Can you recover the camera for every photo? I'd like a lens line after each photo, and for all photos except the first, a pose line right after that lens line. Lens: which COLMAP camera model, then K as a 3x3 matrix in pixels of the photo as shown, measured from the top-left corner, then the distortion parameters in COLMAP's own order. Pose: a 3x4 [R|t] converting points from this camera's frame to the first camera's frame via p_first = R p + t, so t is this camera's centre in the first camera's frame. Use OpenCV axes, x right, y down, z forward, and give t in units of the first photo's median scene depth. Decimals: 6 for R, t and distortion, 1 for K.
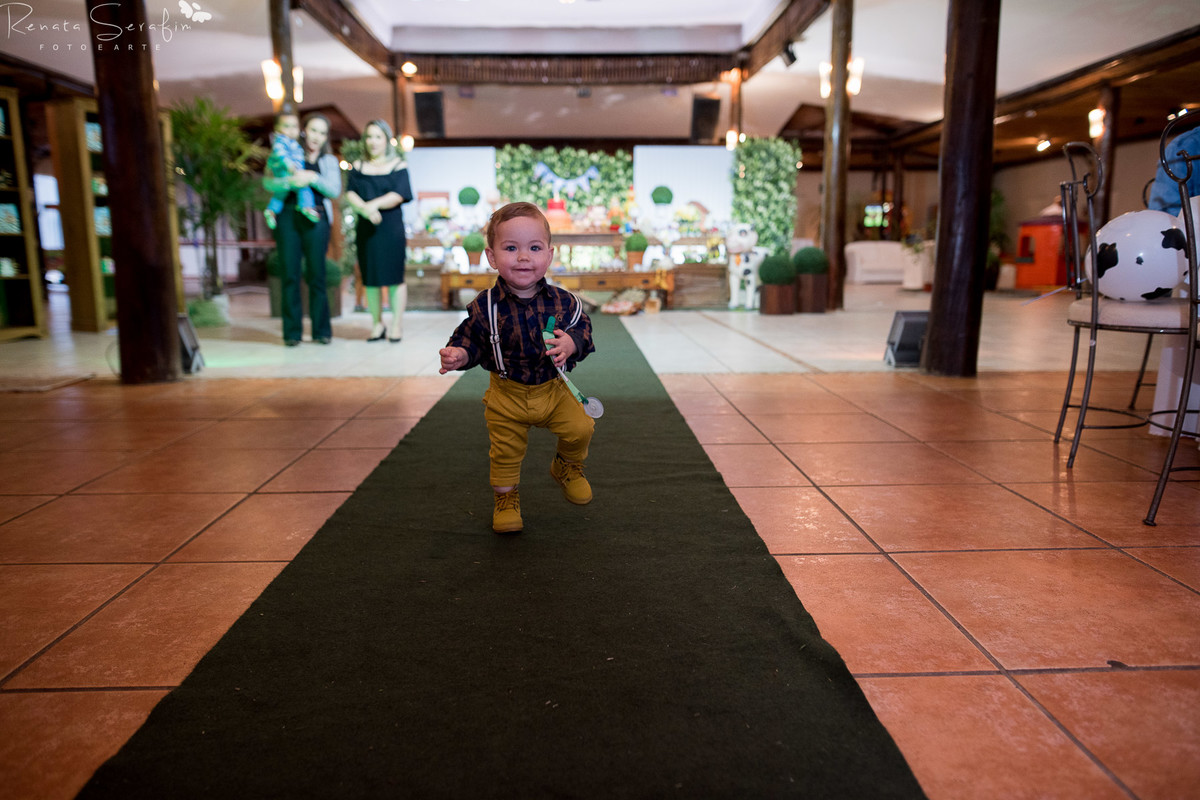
lens RADIAL K [[833.2, 0, 595.2], [0, 833.2, 399.1], [0, 0, 1]] dist [-0.053471, 0.041370]
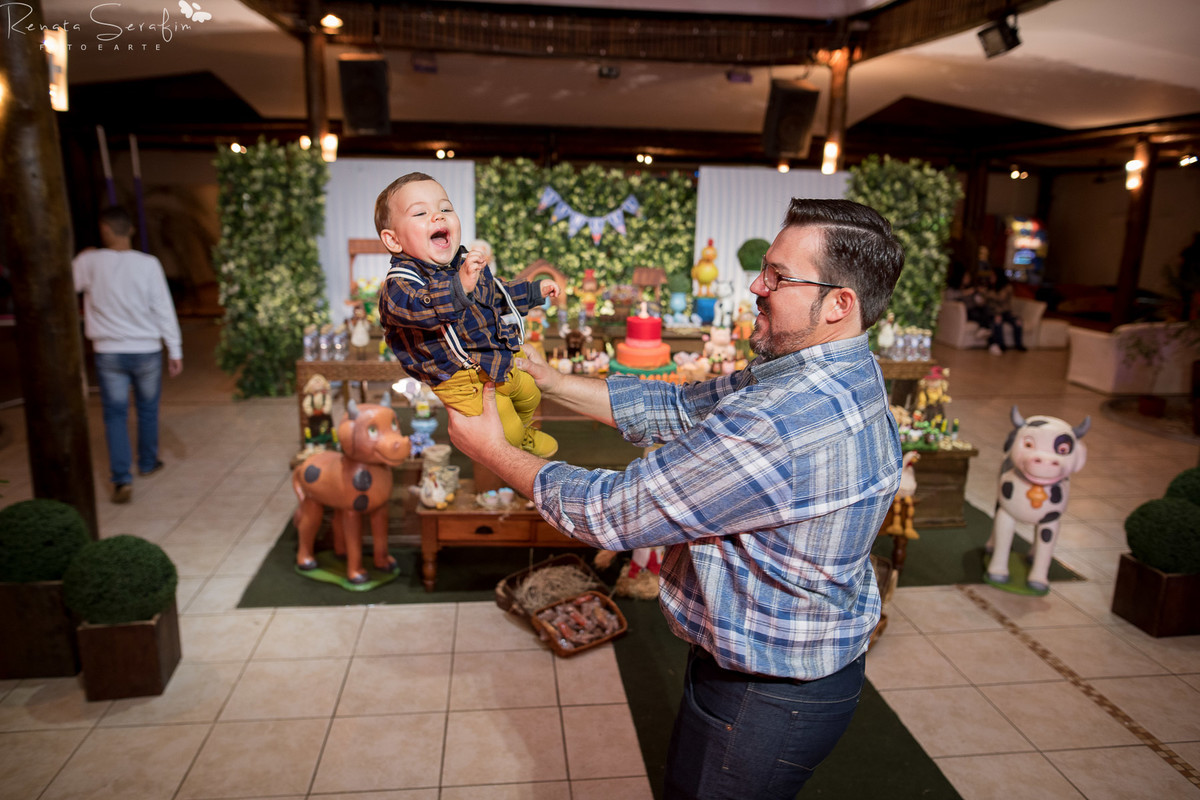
lens RADIAL K [[829.6, 0, 594.0], [0, 829.6, 398.5], [0, 0, 1]] dist [-0.055538, 0.046935]
pose [[0.995146, 0.001277, 0.098398, -0.092642], [-0.006577, 0.998543, 0.053557, -0.158631], [-0.098186, -0.053944, 0.993705, 0.368384]]
